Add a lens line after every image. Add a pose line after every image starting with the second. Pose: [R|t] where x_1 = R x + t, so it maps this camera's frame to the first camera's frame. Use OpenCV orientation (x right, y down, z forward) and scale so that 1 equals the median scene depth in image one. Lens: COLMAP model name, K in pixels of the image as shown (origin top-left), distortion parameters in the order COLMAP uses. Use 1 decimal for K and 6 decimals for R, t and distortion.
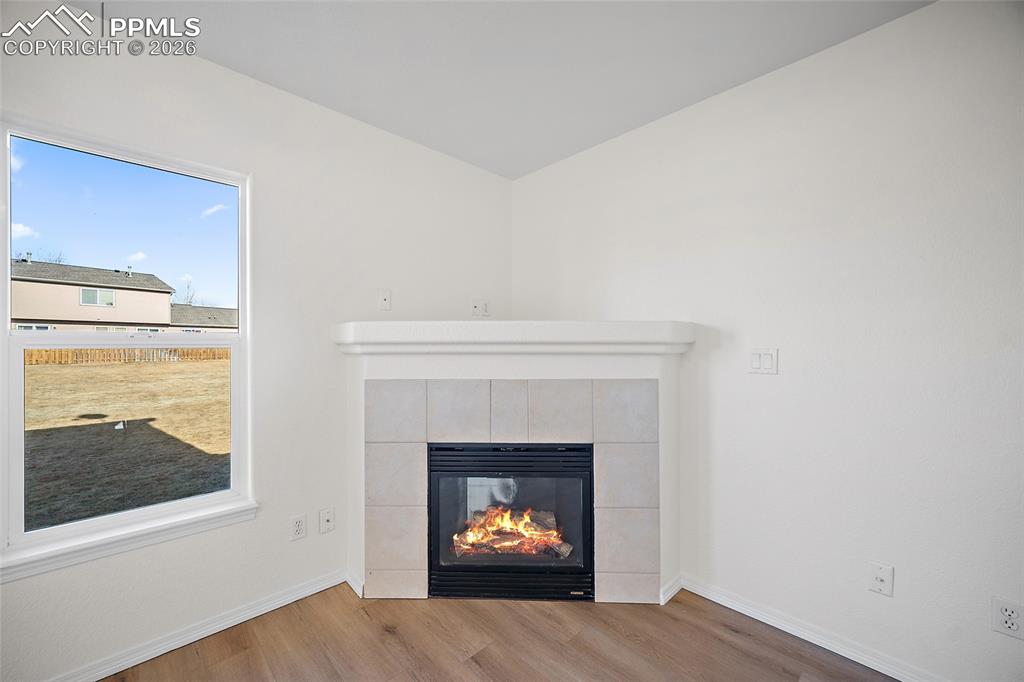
lens RADIAL K [[399.8, 0, 507.2], [0, 399.8, 340.9], [0, 0, 1]] dist [0.000970, -0.000070]
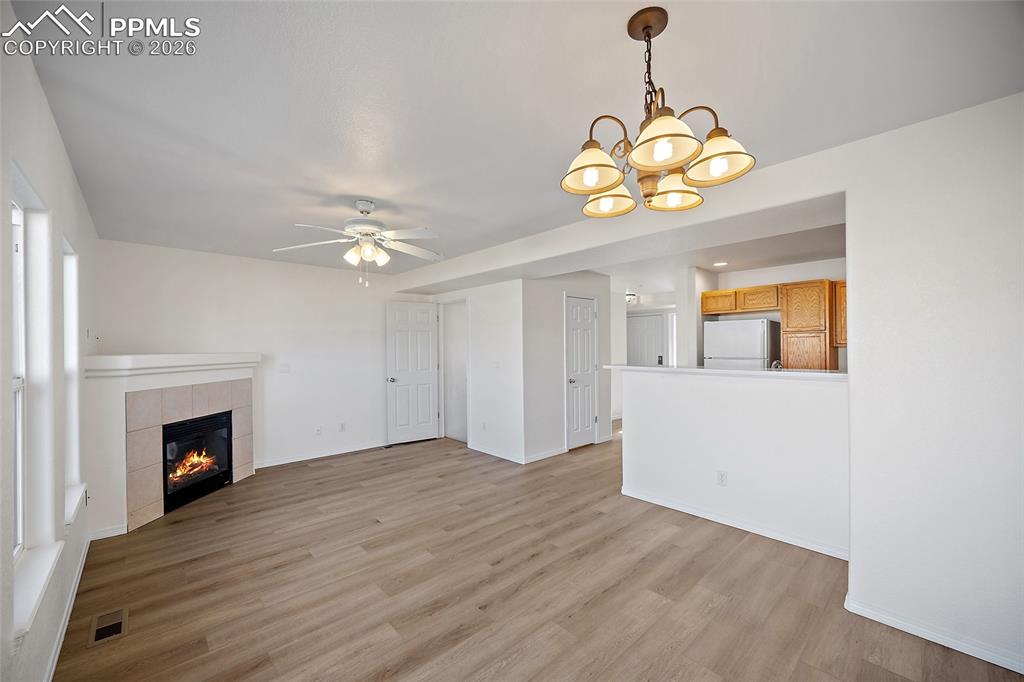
lens RADIAL K [[408.5, 0, 508.3], [0, 408.5, 347.5], [0, 0, 1]] dist [0.001172, -0.000158]
pose [[0.014519, 0.000116, 0.999895, -1.926715], [-0.001341, 0.999999, -0.000096, -0.078486], [-0.999894, -0.001339, 0.014519, -0.501630]]
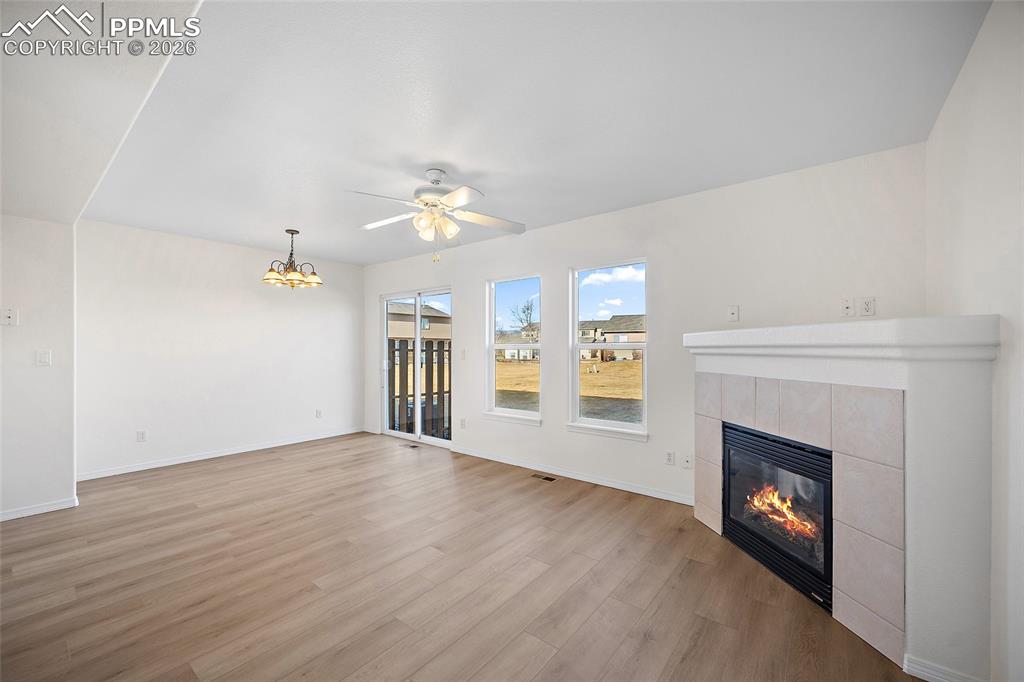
lens RADIAL K [[408.5, 0, 508.3], [0, 408.5, 347.5], [0, 0, 1]] dist [0.001172, -0.000158]
pose [[0.140744, -0.002612, -0.990043, 1.062234], [0.006455, 0.999978, -0.001721, 0.006394], [0.990025, -0.006148, 0.140758, 0.097948]]
